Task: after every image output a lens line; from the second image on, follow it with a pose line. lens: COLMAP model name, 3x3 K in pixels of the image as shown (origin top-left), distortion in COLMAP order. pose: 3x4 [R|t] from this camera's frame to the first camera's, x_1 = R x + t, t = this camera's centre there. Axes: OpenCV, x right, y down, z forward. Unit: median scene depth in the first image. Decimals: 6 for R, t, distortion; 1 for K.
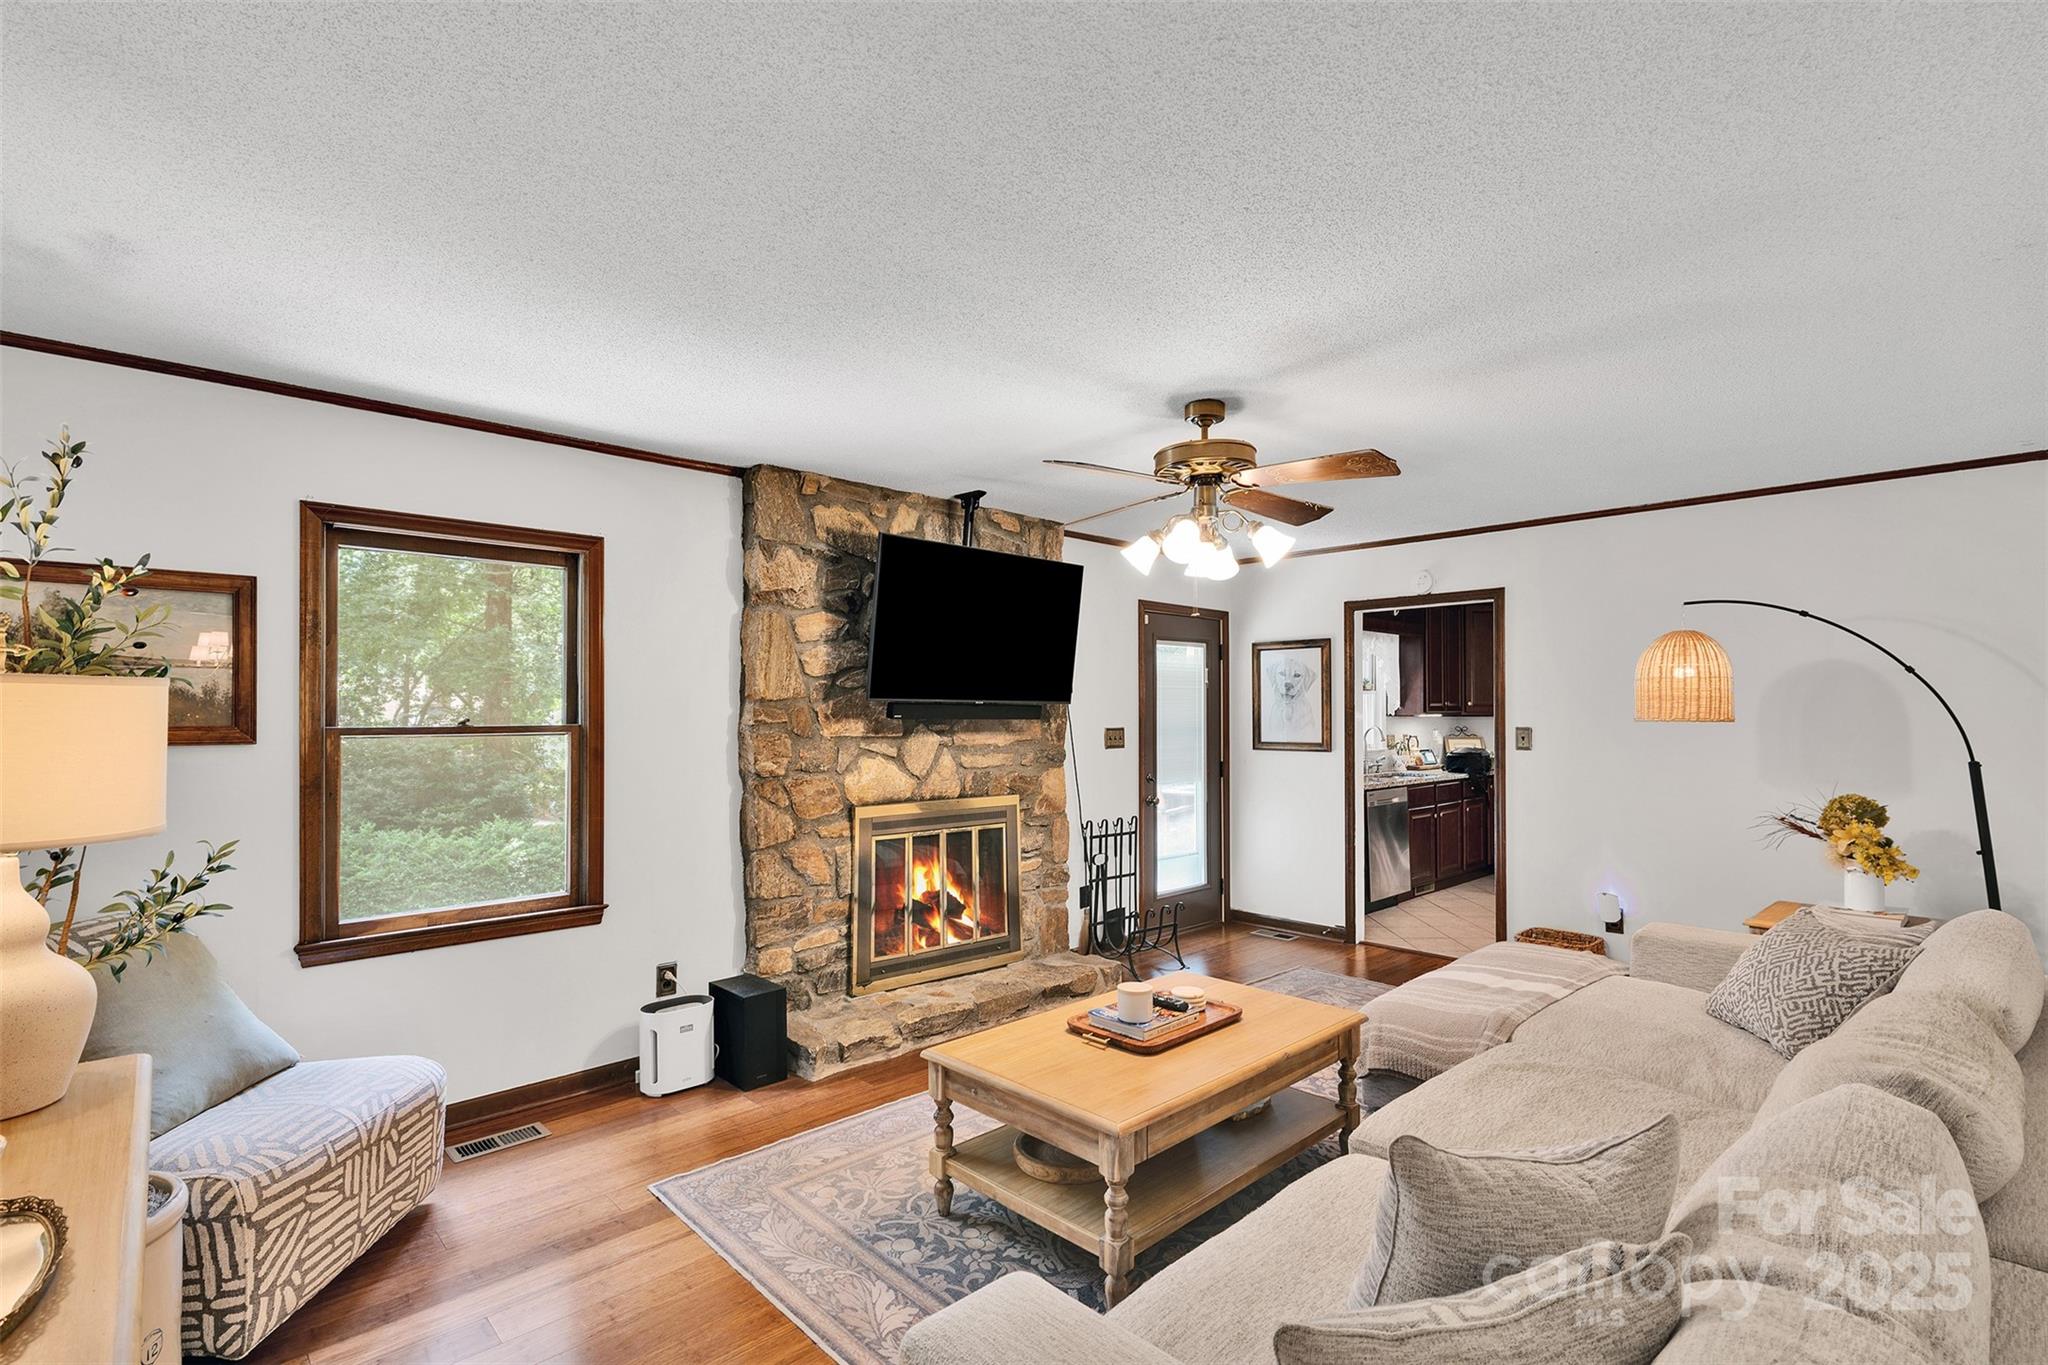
lens RADIAL K [[955.9, 0, 1016.3], [0, 955.9, 697.0], [0, 0, 1]] dist [-0.001897, -0.000166]
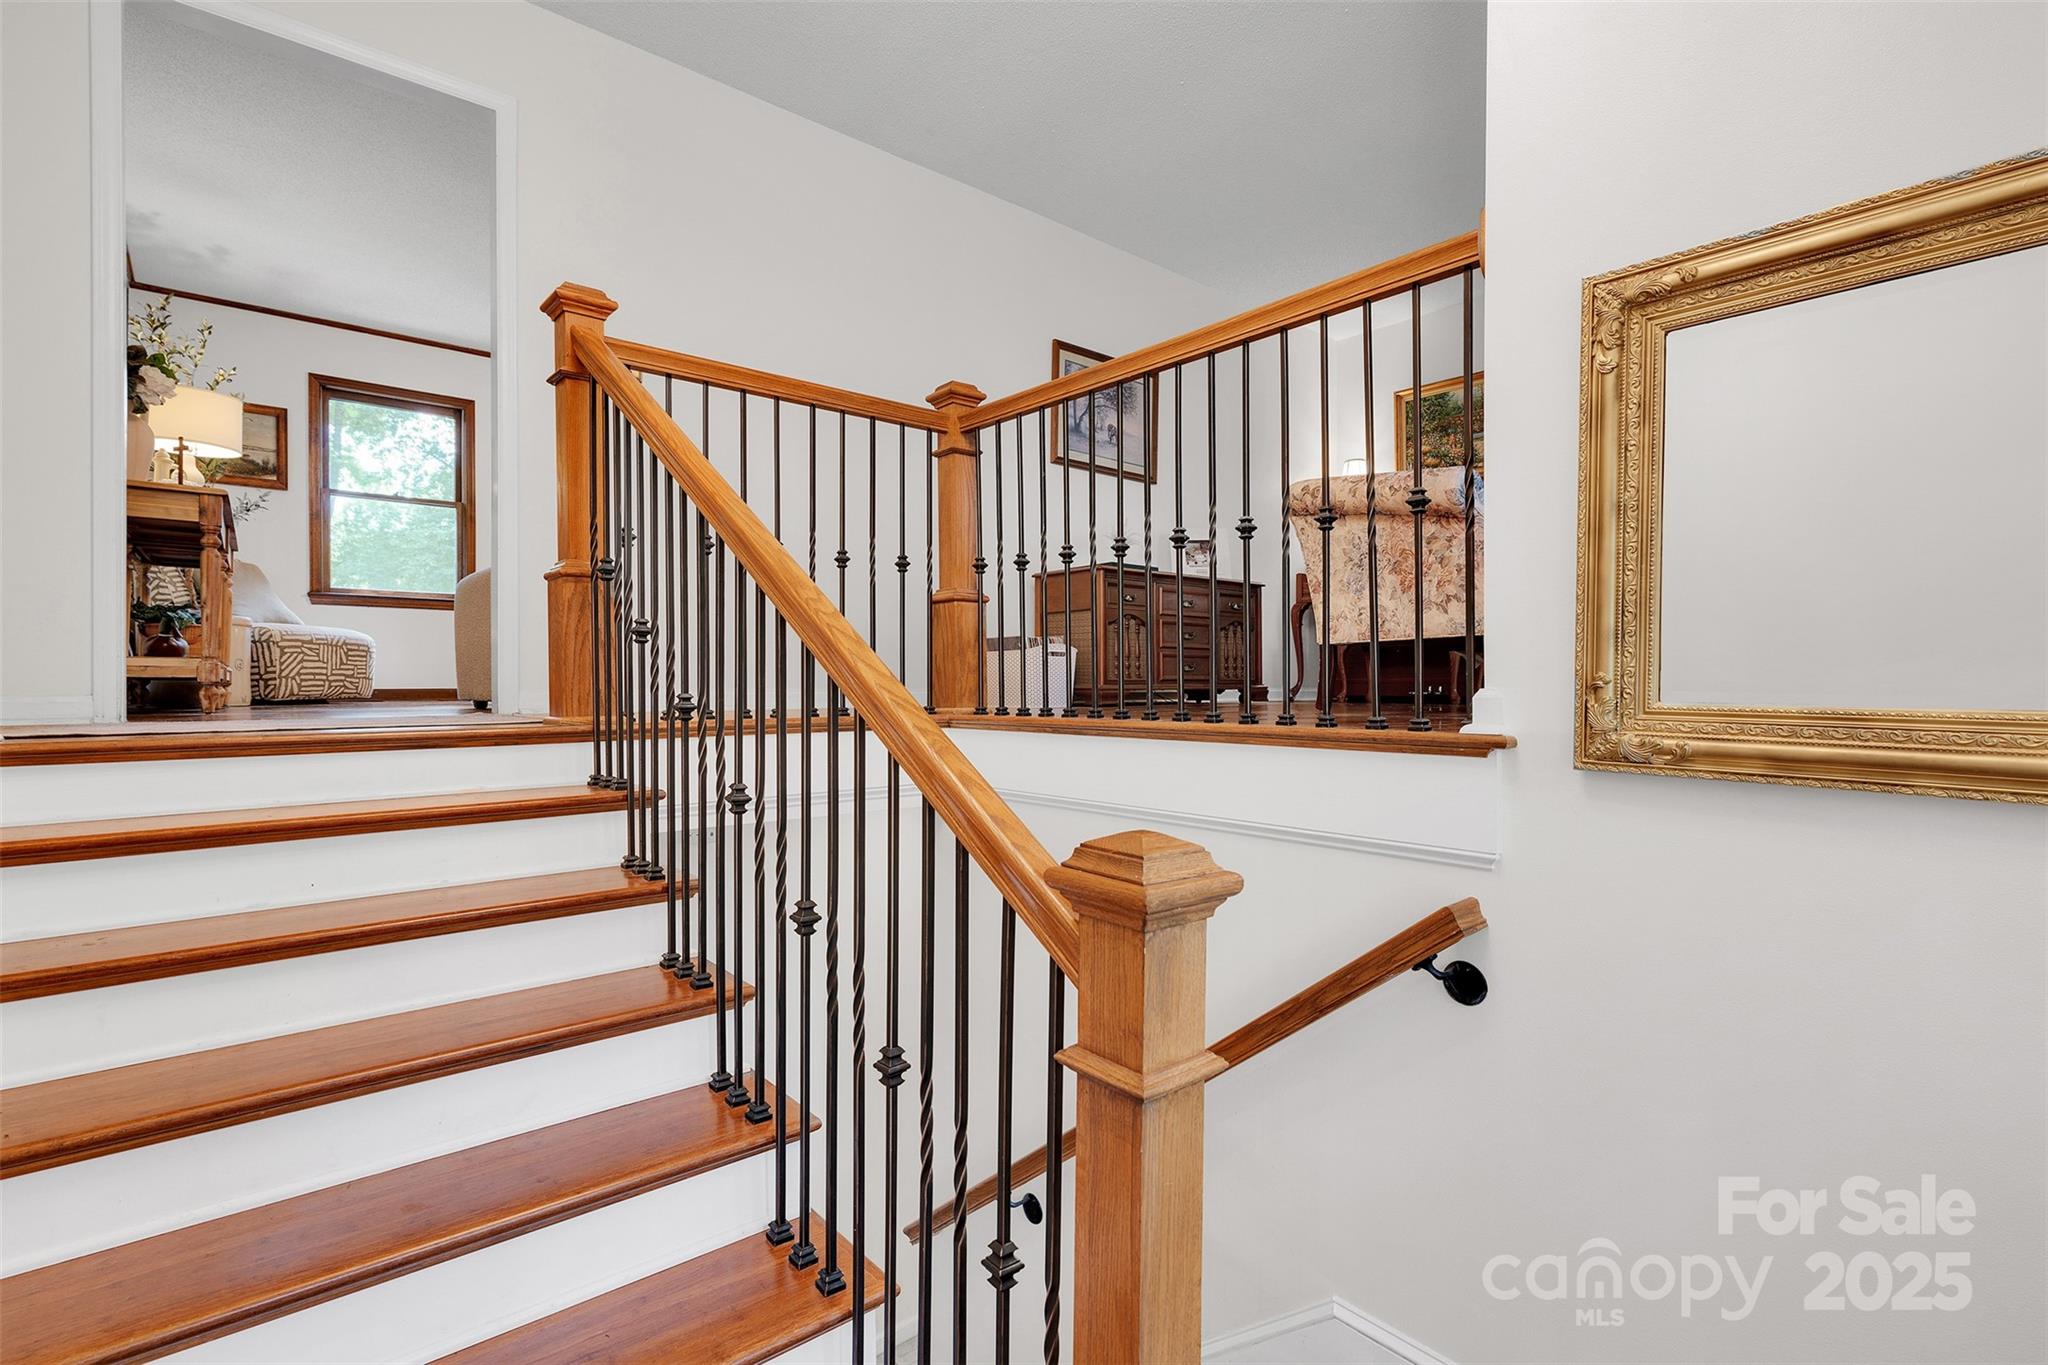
lens RADIAL K [[955.9, 0, 1030.2], [0, 955.9, 681.8], [0, 0, 1]] dist [-0.001897, -0.000166]
pose [[0.998851, 0.002468, -0.047862, 0.895991], [-0.001761, 0.999889, 0.014793, 0.426899], [0.047894, -0.014692, 0.998744, -0.978261]]
